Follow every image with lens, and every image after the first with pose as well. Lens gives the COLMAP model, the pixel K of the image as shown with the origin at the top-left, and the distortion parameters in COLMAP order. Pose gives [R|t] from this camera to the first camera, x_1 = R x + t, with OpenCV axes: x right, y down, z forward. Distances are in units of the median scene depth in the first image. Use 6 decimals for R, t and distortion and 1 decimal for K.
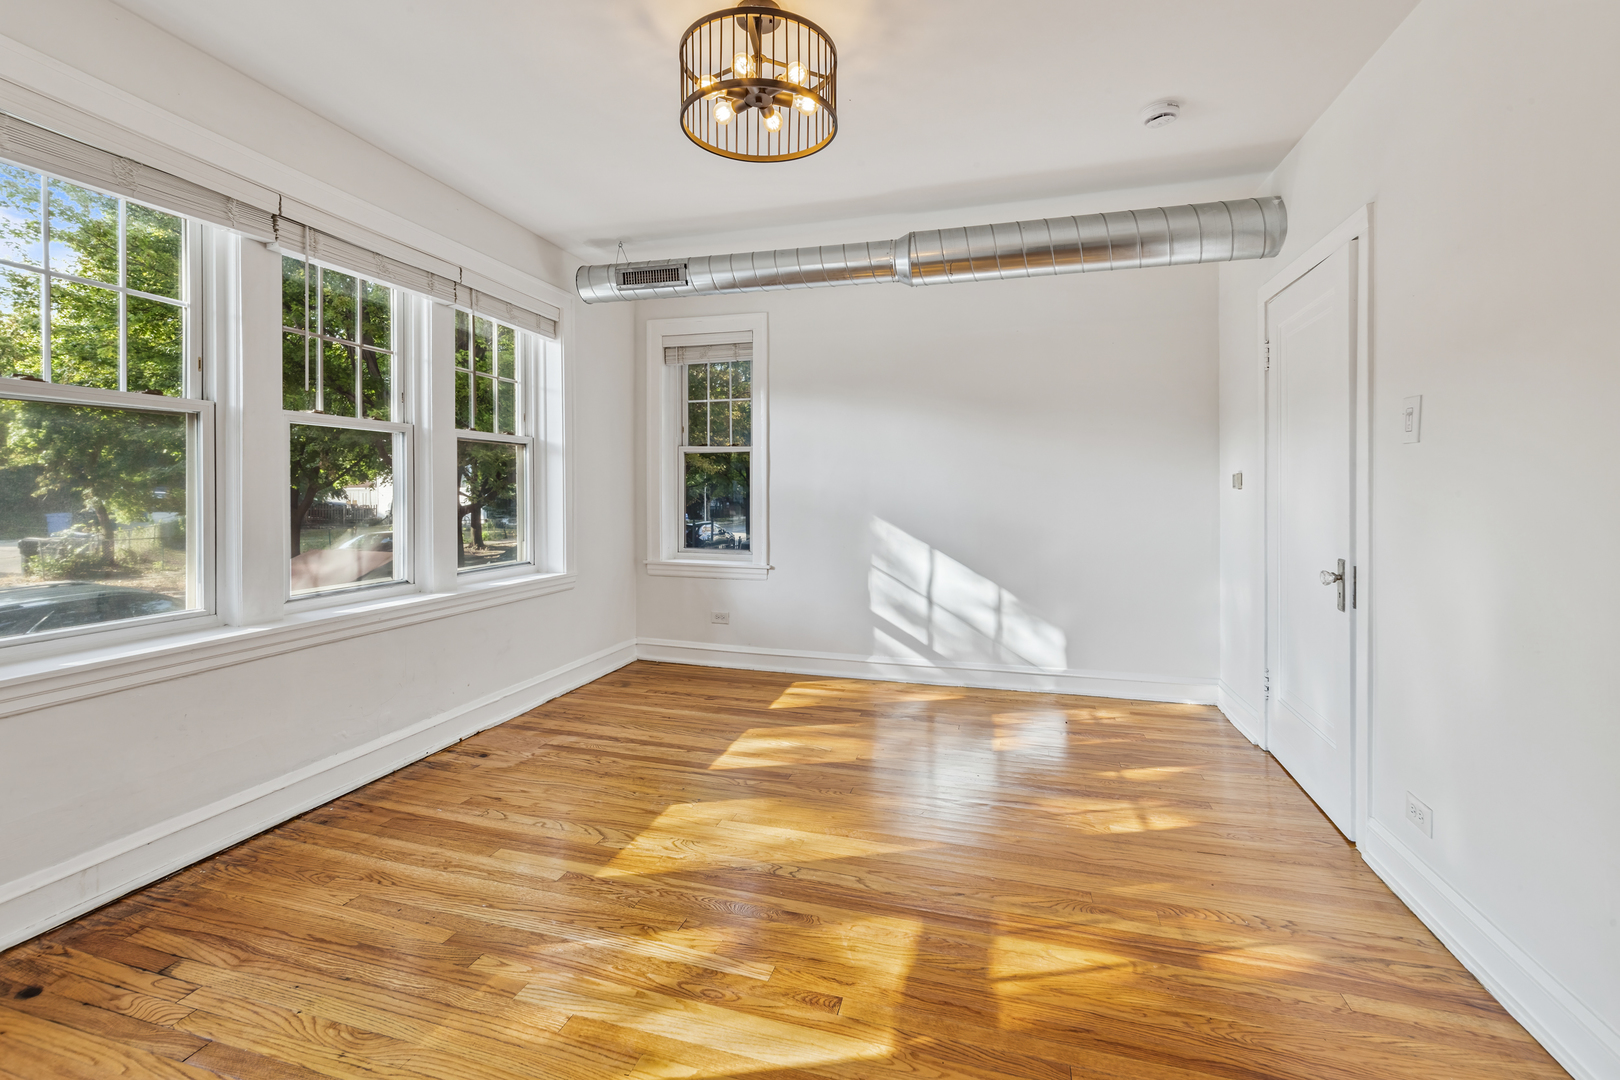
lens RADIAL K [[696.5, 0, 808.7], [0, 696.5, 492.2], [0, 0, 1]] dist [-0.000325, 0.000235]
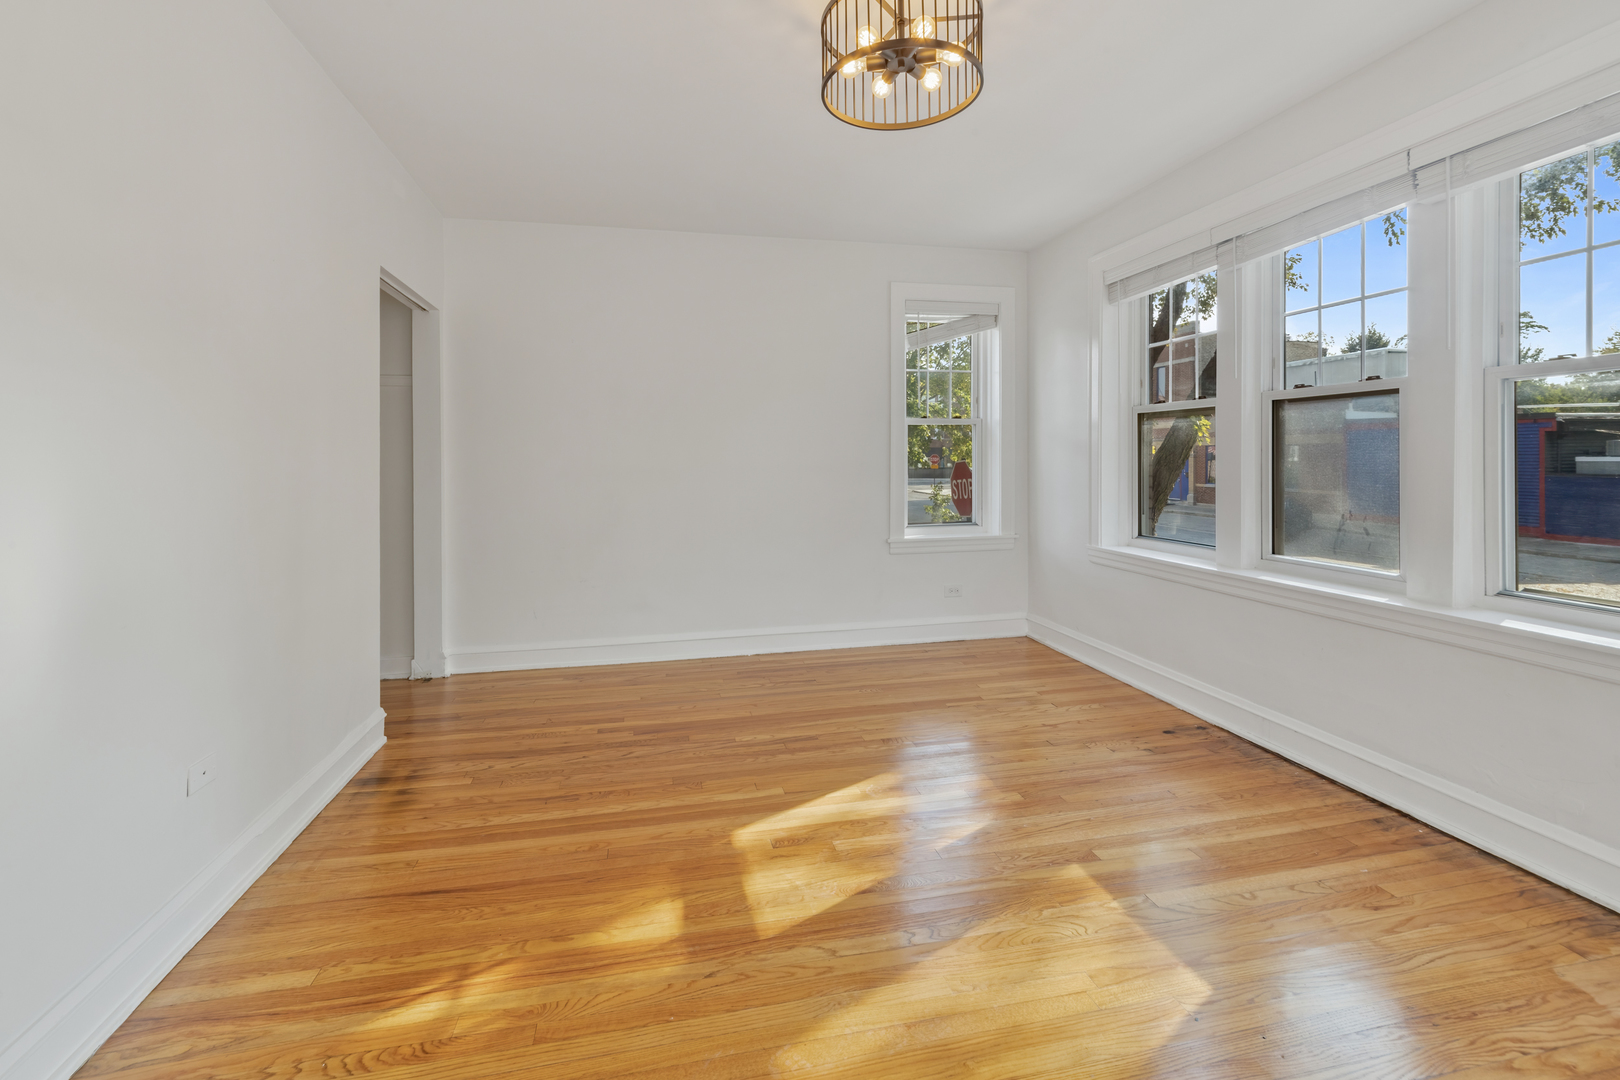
lens RADIAL K [[709.0, 0, 804.2], [0, 709.0, 458.4], [0, 0, 1]] dist [0.001929, 0.000661]
pose [[-0.878600, -0.000674, -0.477558, 0.422369], [-0.001643, 0.999997, 0.001613, -0.007510], [0.477555, 0.002202, -0.878599, 1.459177]]
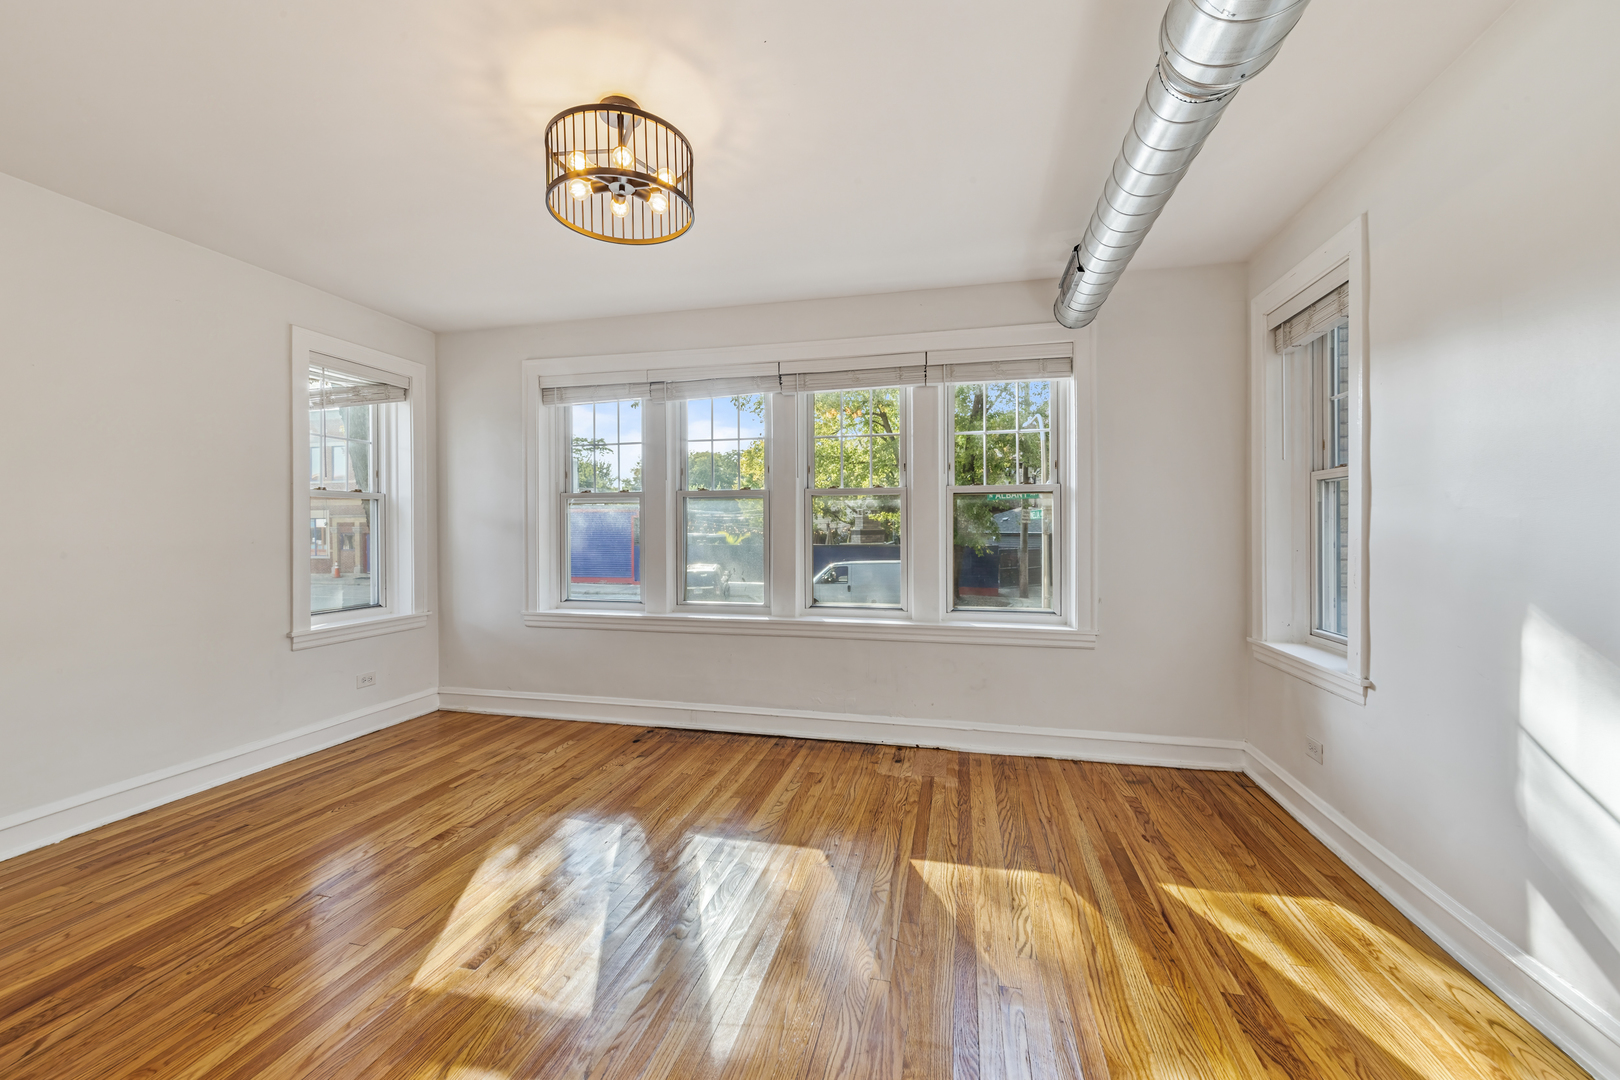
lens RADIAL K [[627.9, 0, 811.5], [0, 627.9, 537.4], [0, 0, 1]] dist [0.001401, 0.000653]
pose [[0.045898, 0.003203, -0.998941, 0.755809], [-0.003421, 0.999989, 0.003049, -0.009880], [0.998940, 0.003278, 0.045909, 1.009150]]
